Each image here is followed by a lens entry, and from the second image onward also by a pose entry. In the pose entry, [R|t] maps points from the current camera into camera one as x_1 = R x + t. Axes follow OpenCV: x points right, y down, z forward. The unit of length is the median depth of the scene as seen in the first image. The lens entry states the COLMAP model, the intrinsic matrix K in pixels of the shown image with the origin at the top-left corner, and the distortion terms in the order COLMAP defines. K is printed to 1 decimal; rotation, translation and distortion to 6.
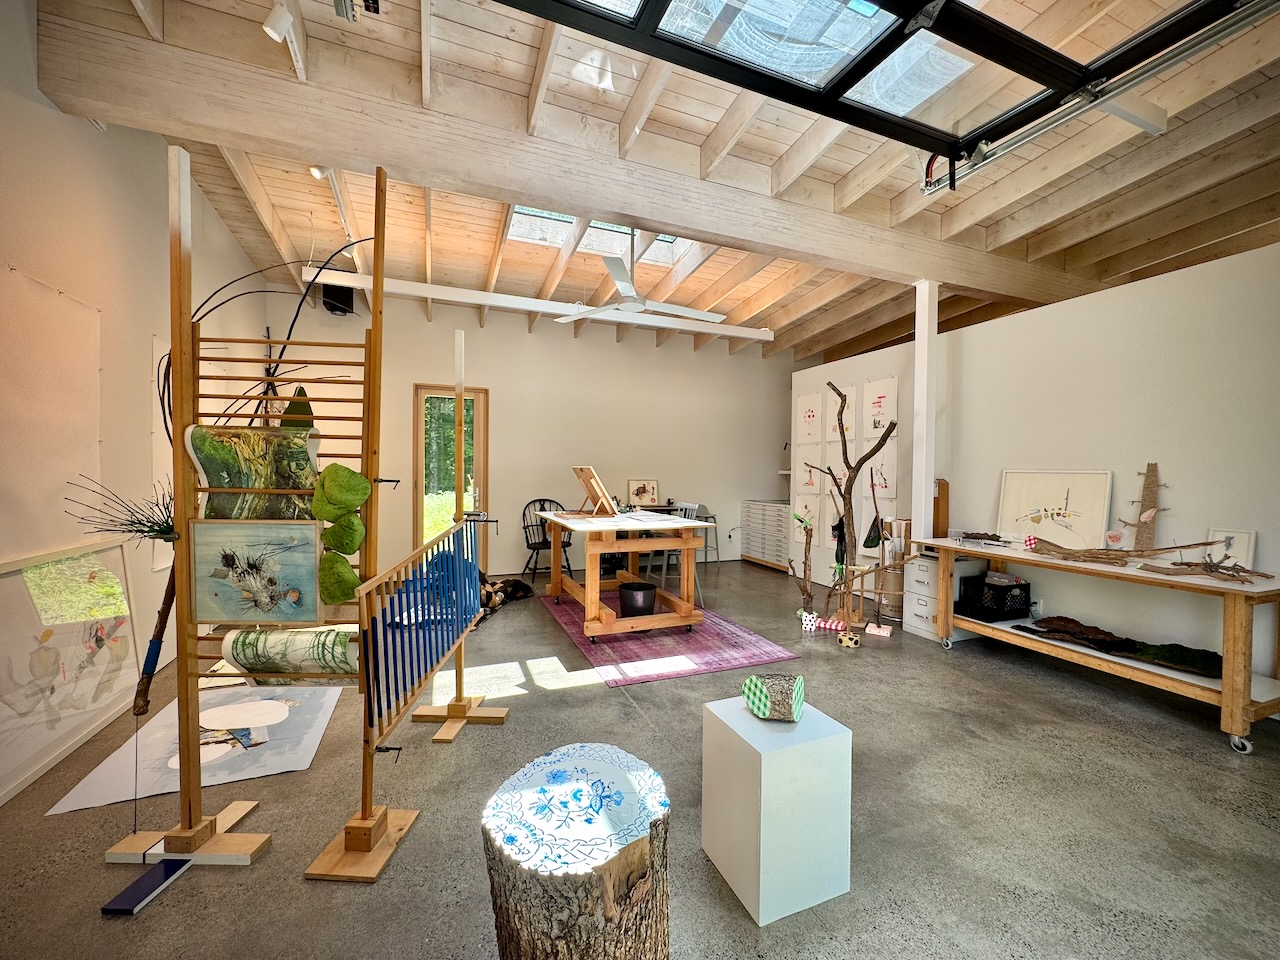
lens RADIAL K [[509.6, 0, 640.0], [0, 509.6, 480.0], [0, 0, 1]] dist [-0.000191, -0.000006]
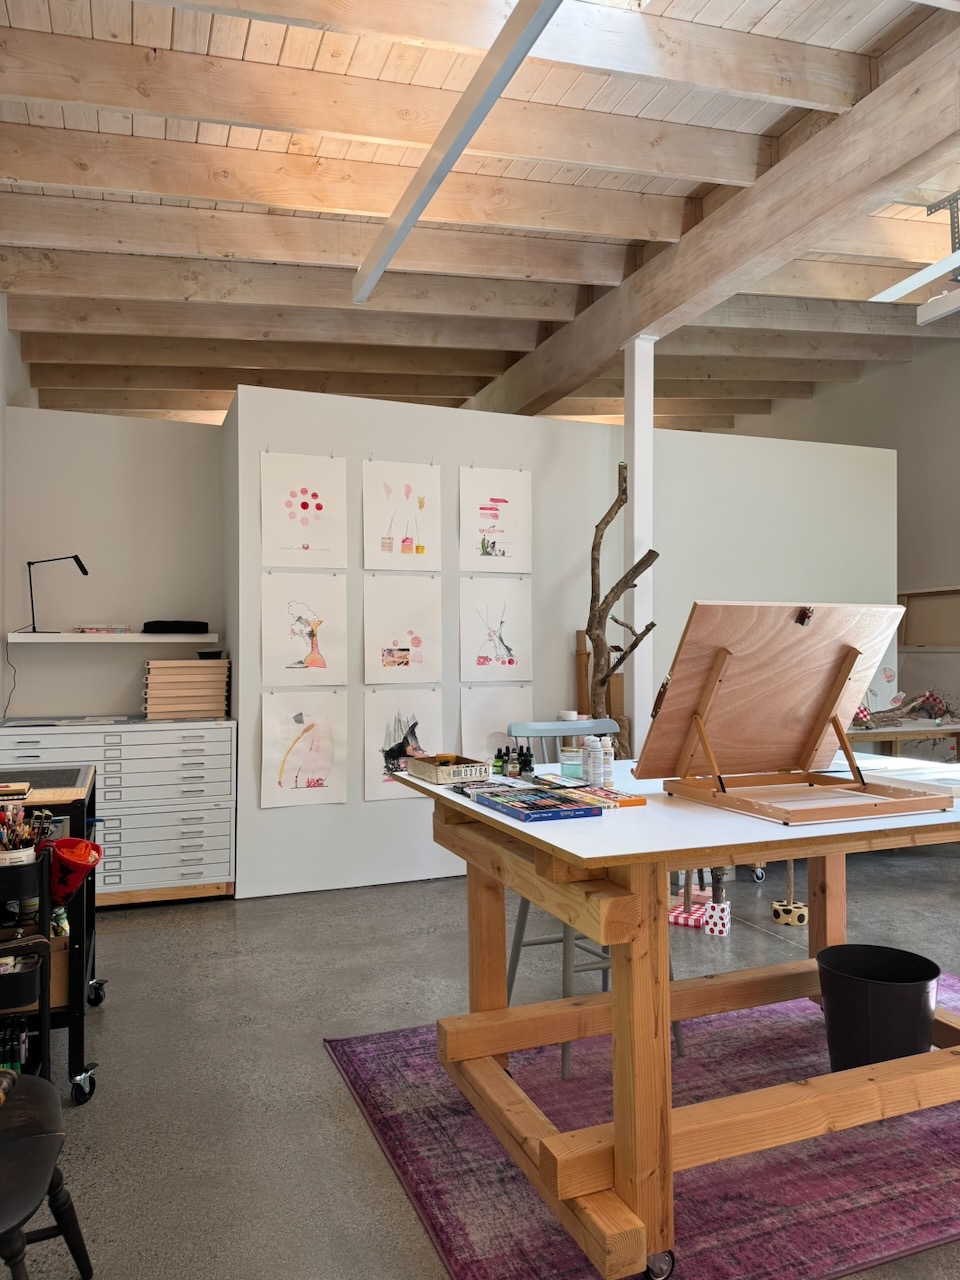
lens RADIAL K [[899.7, 0, 480.0], [0, 899.7, 640.0], [0, 0, 1]] dist [0.062823, 0.000253]
pose [[0.004942, -0.002535, 0.999985, -0.439747], [0.017428, 0.999845, 0.002448, -0.011850], [-0.999836, 0.017416, 0.004985, 0.884594]]
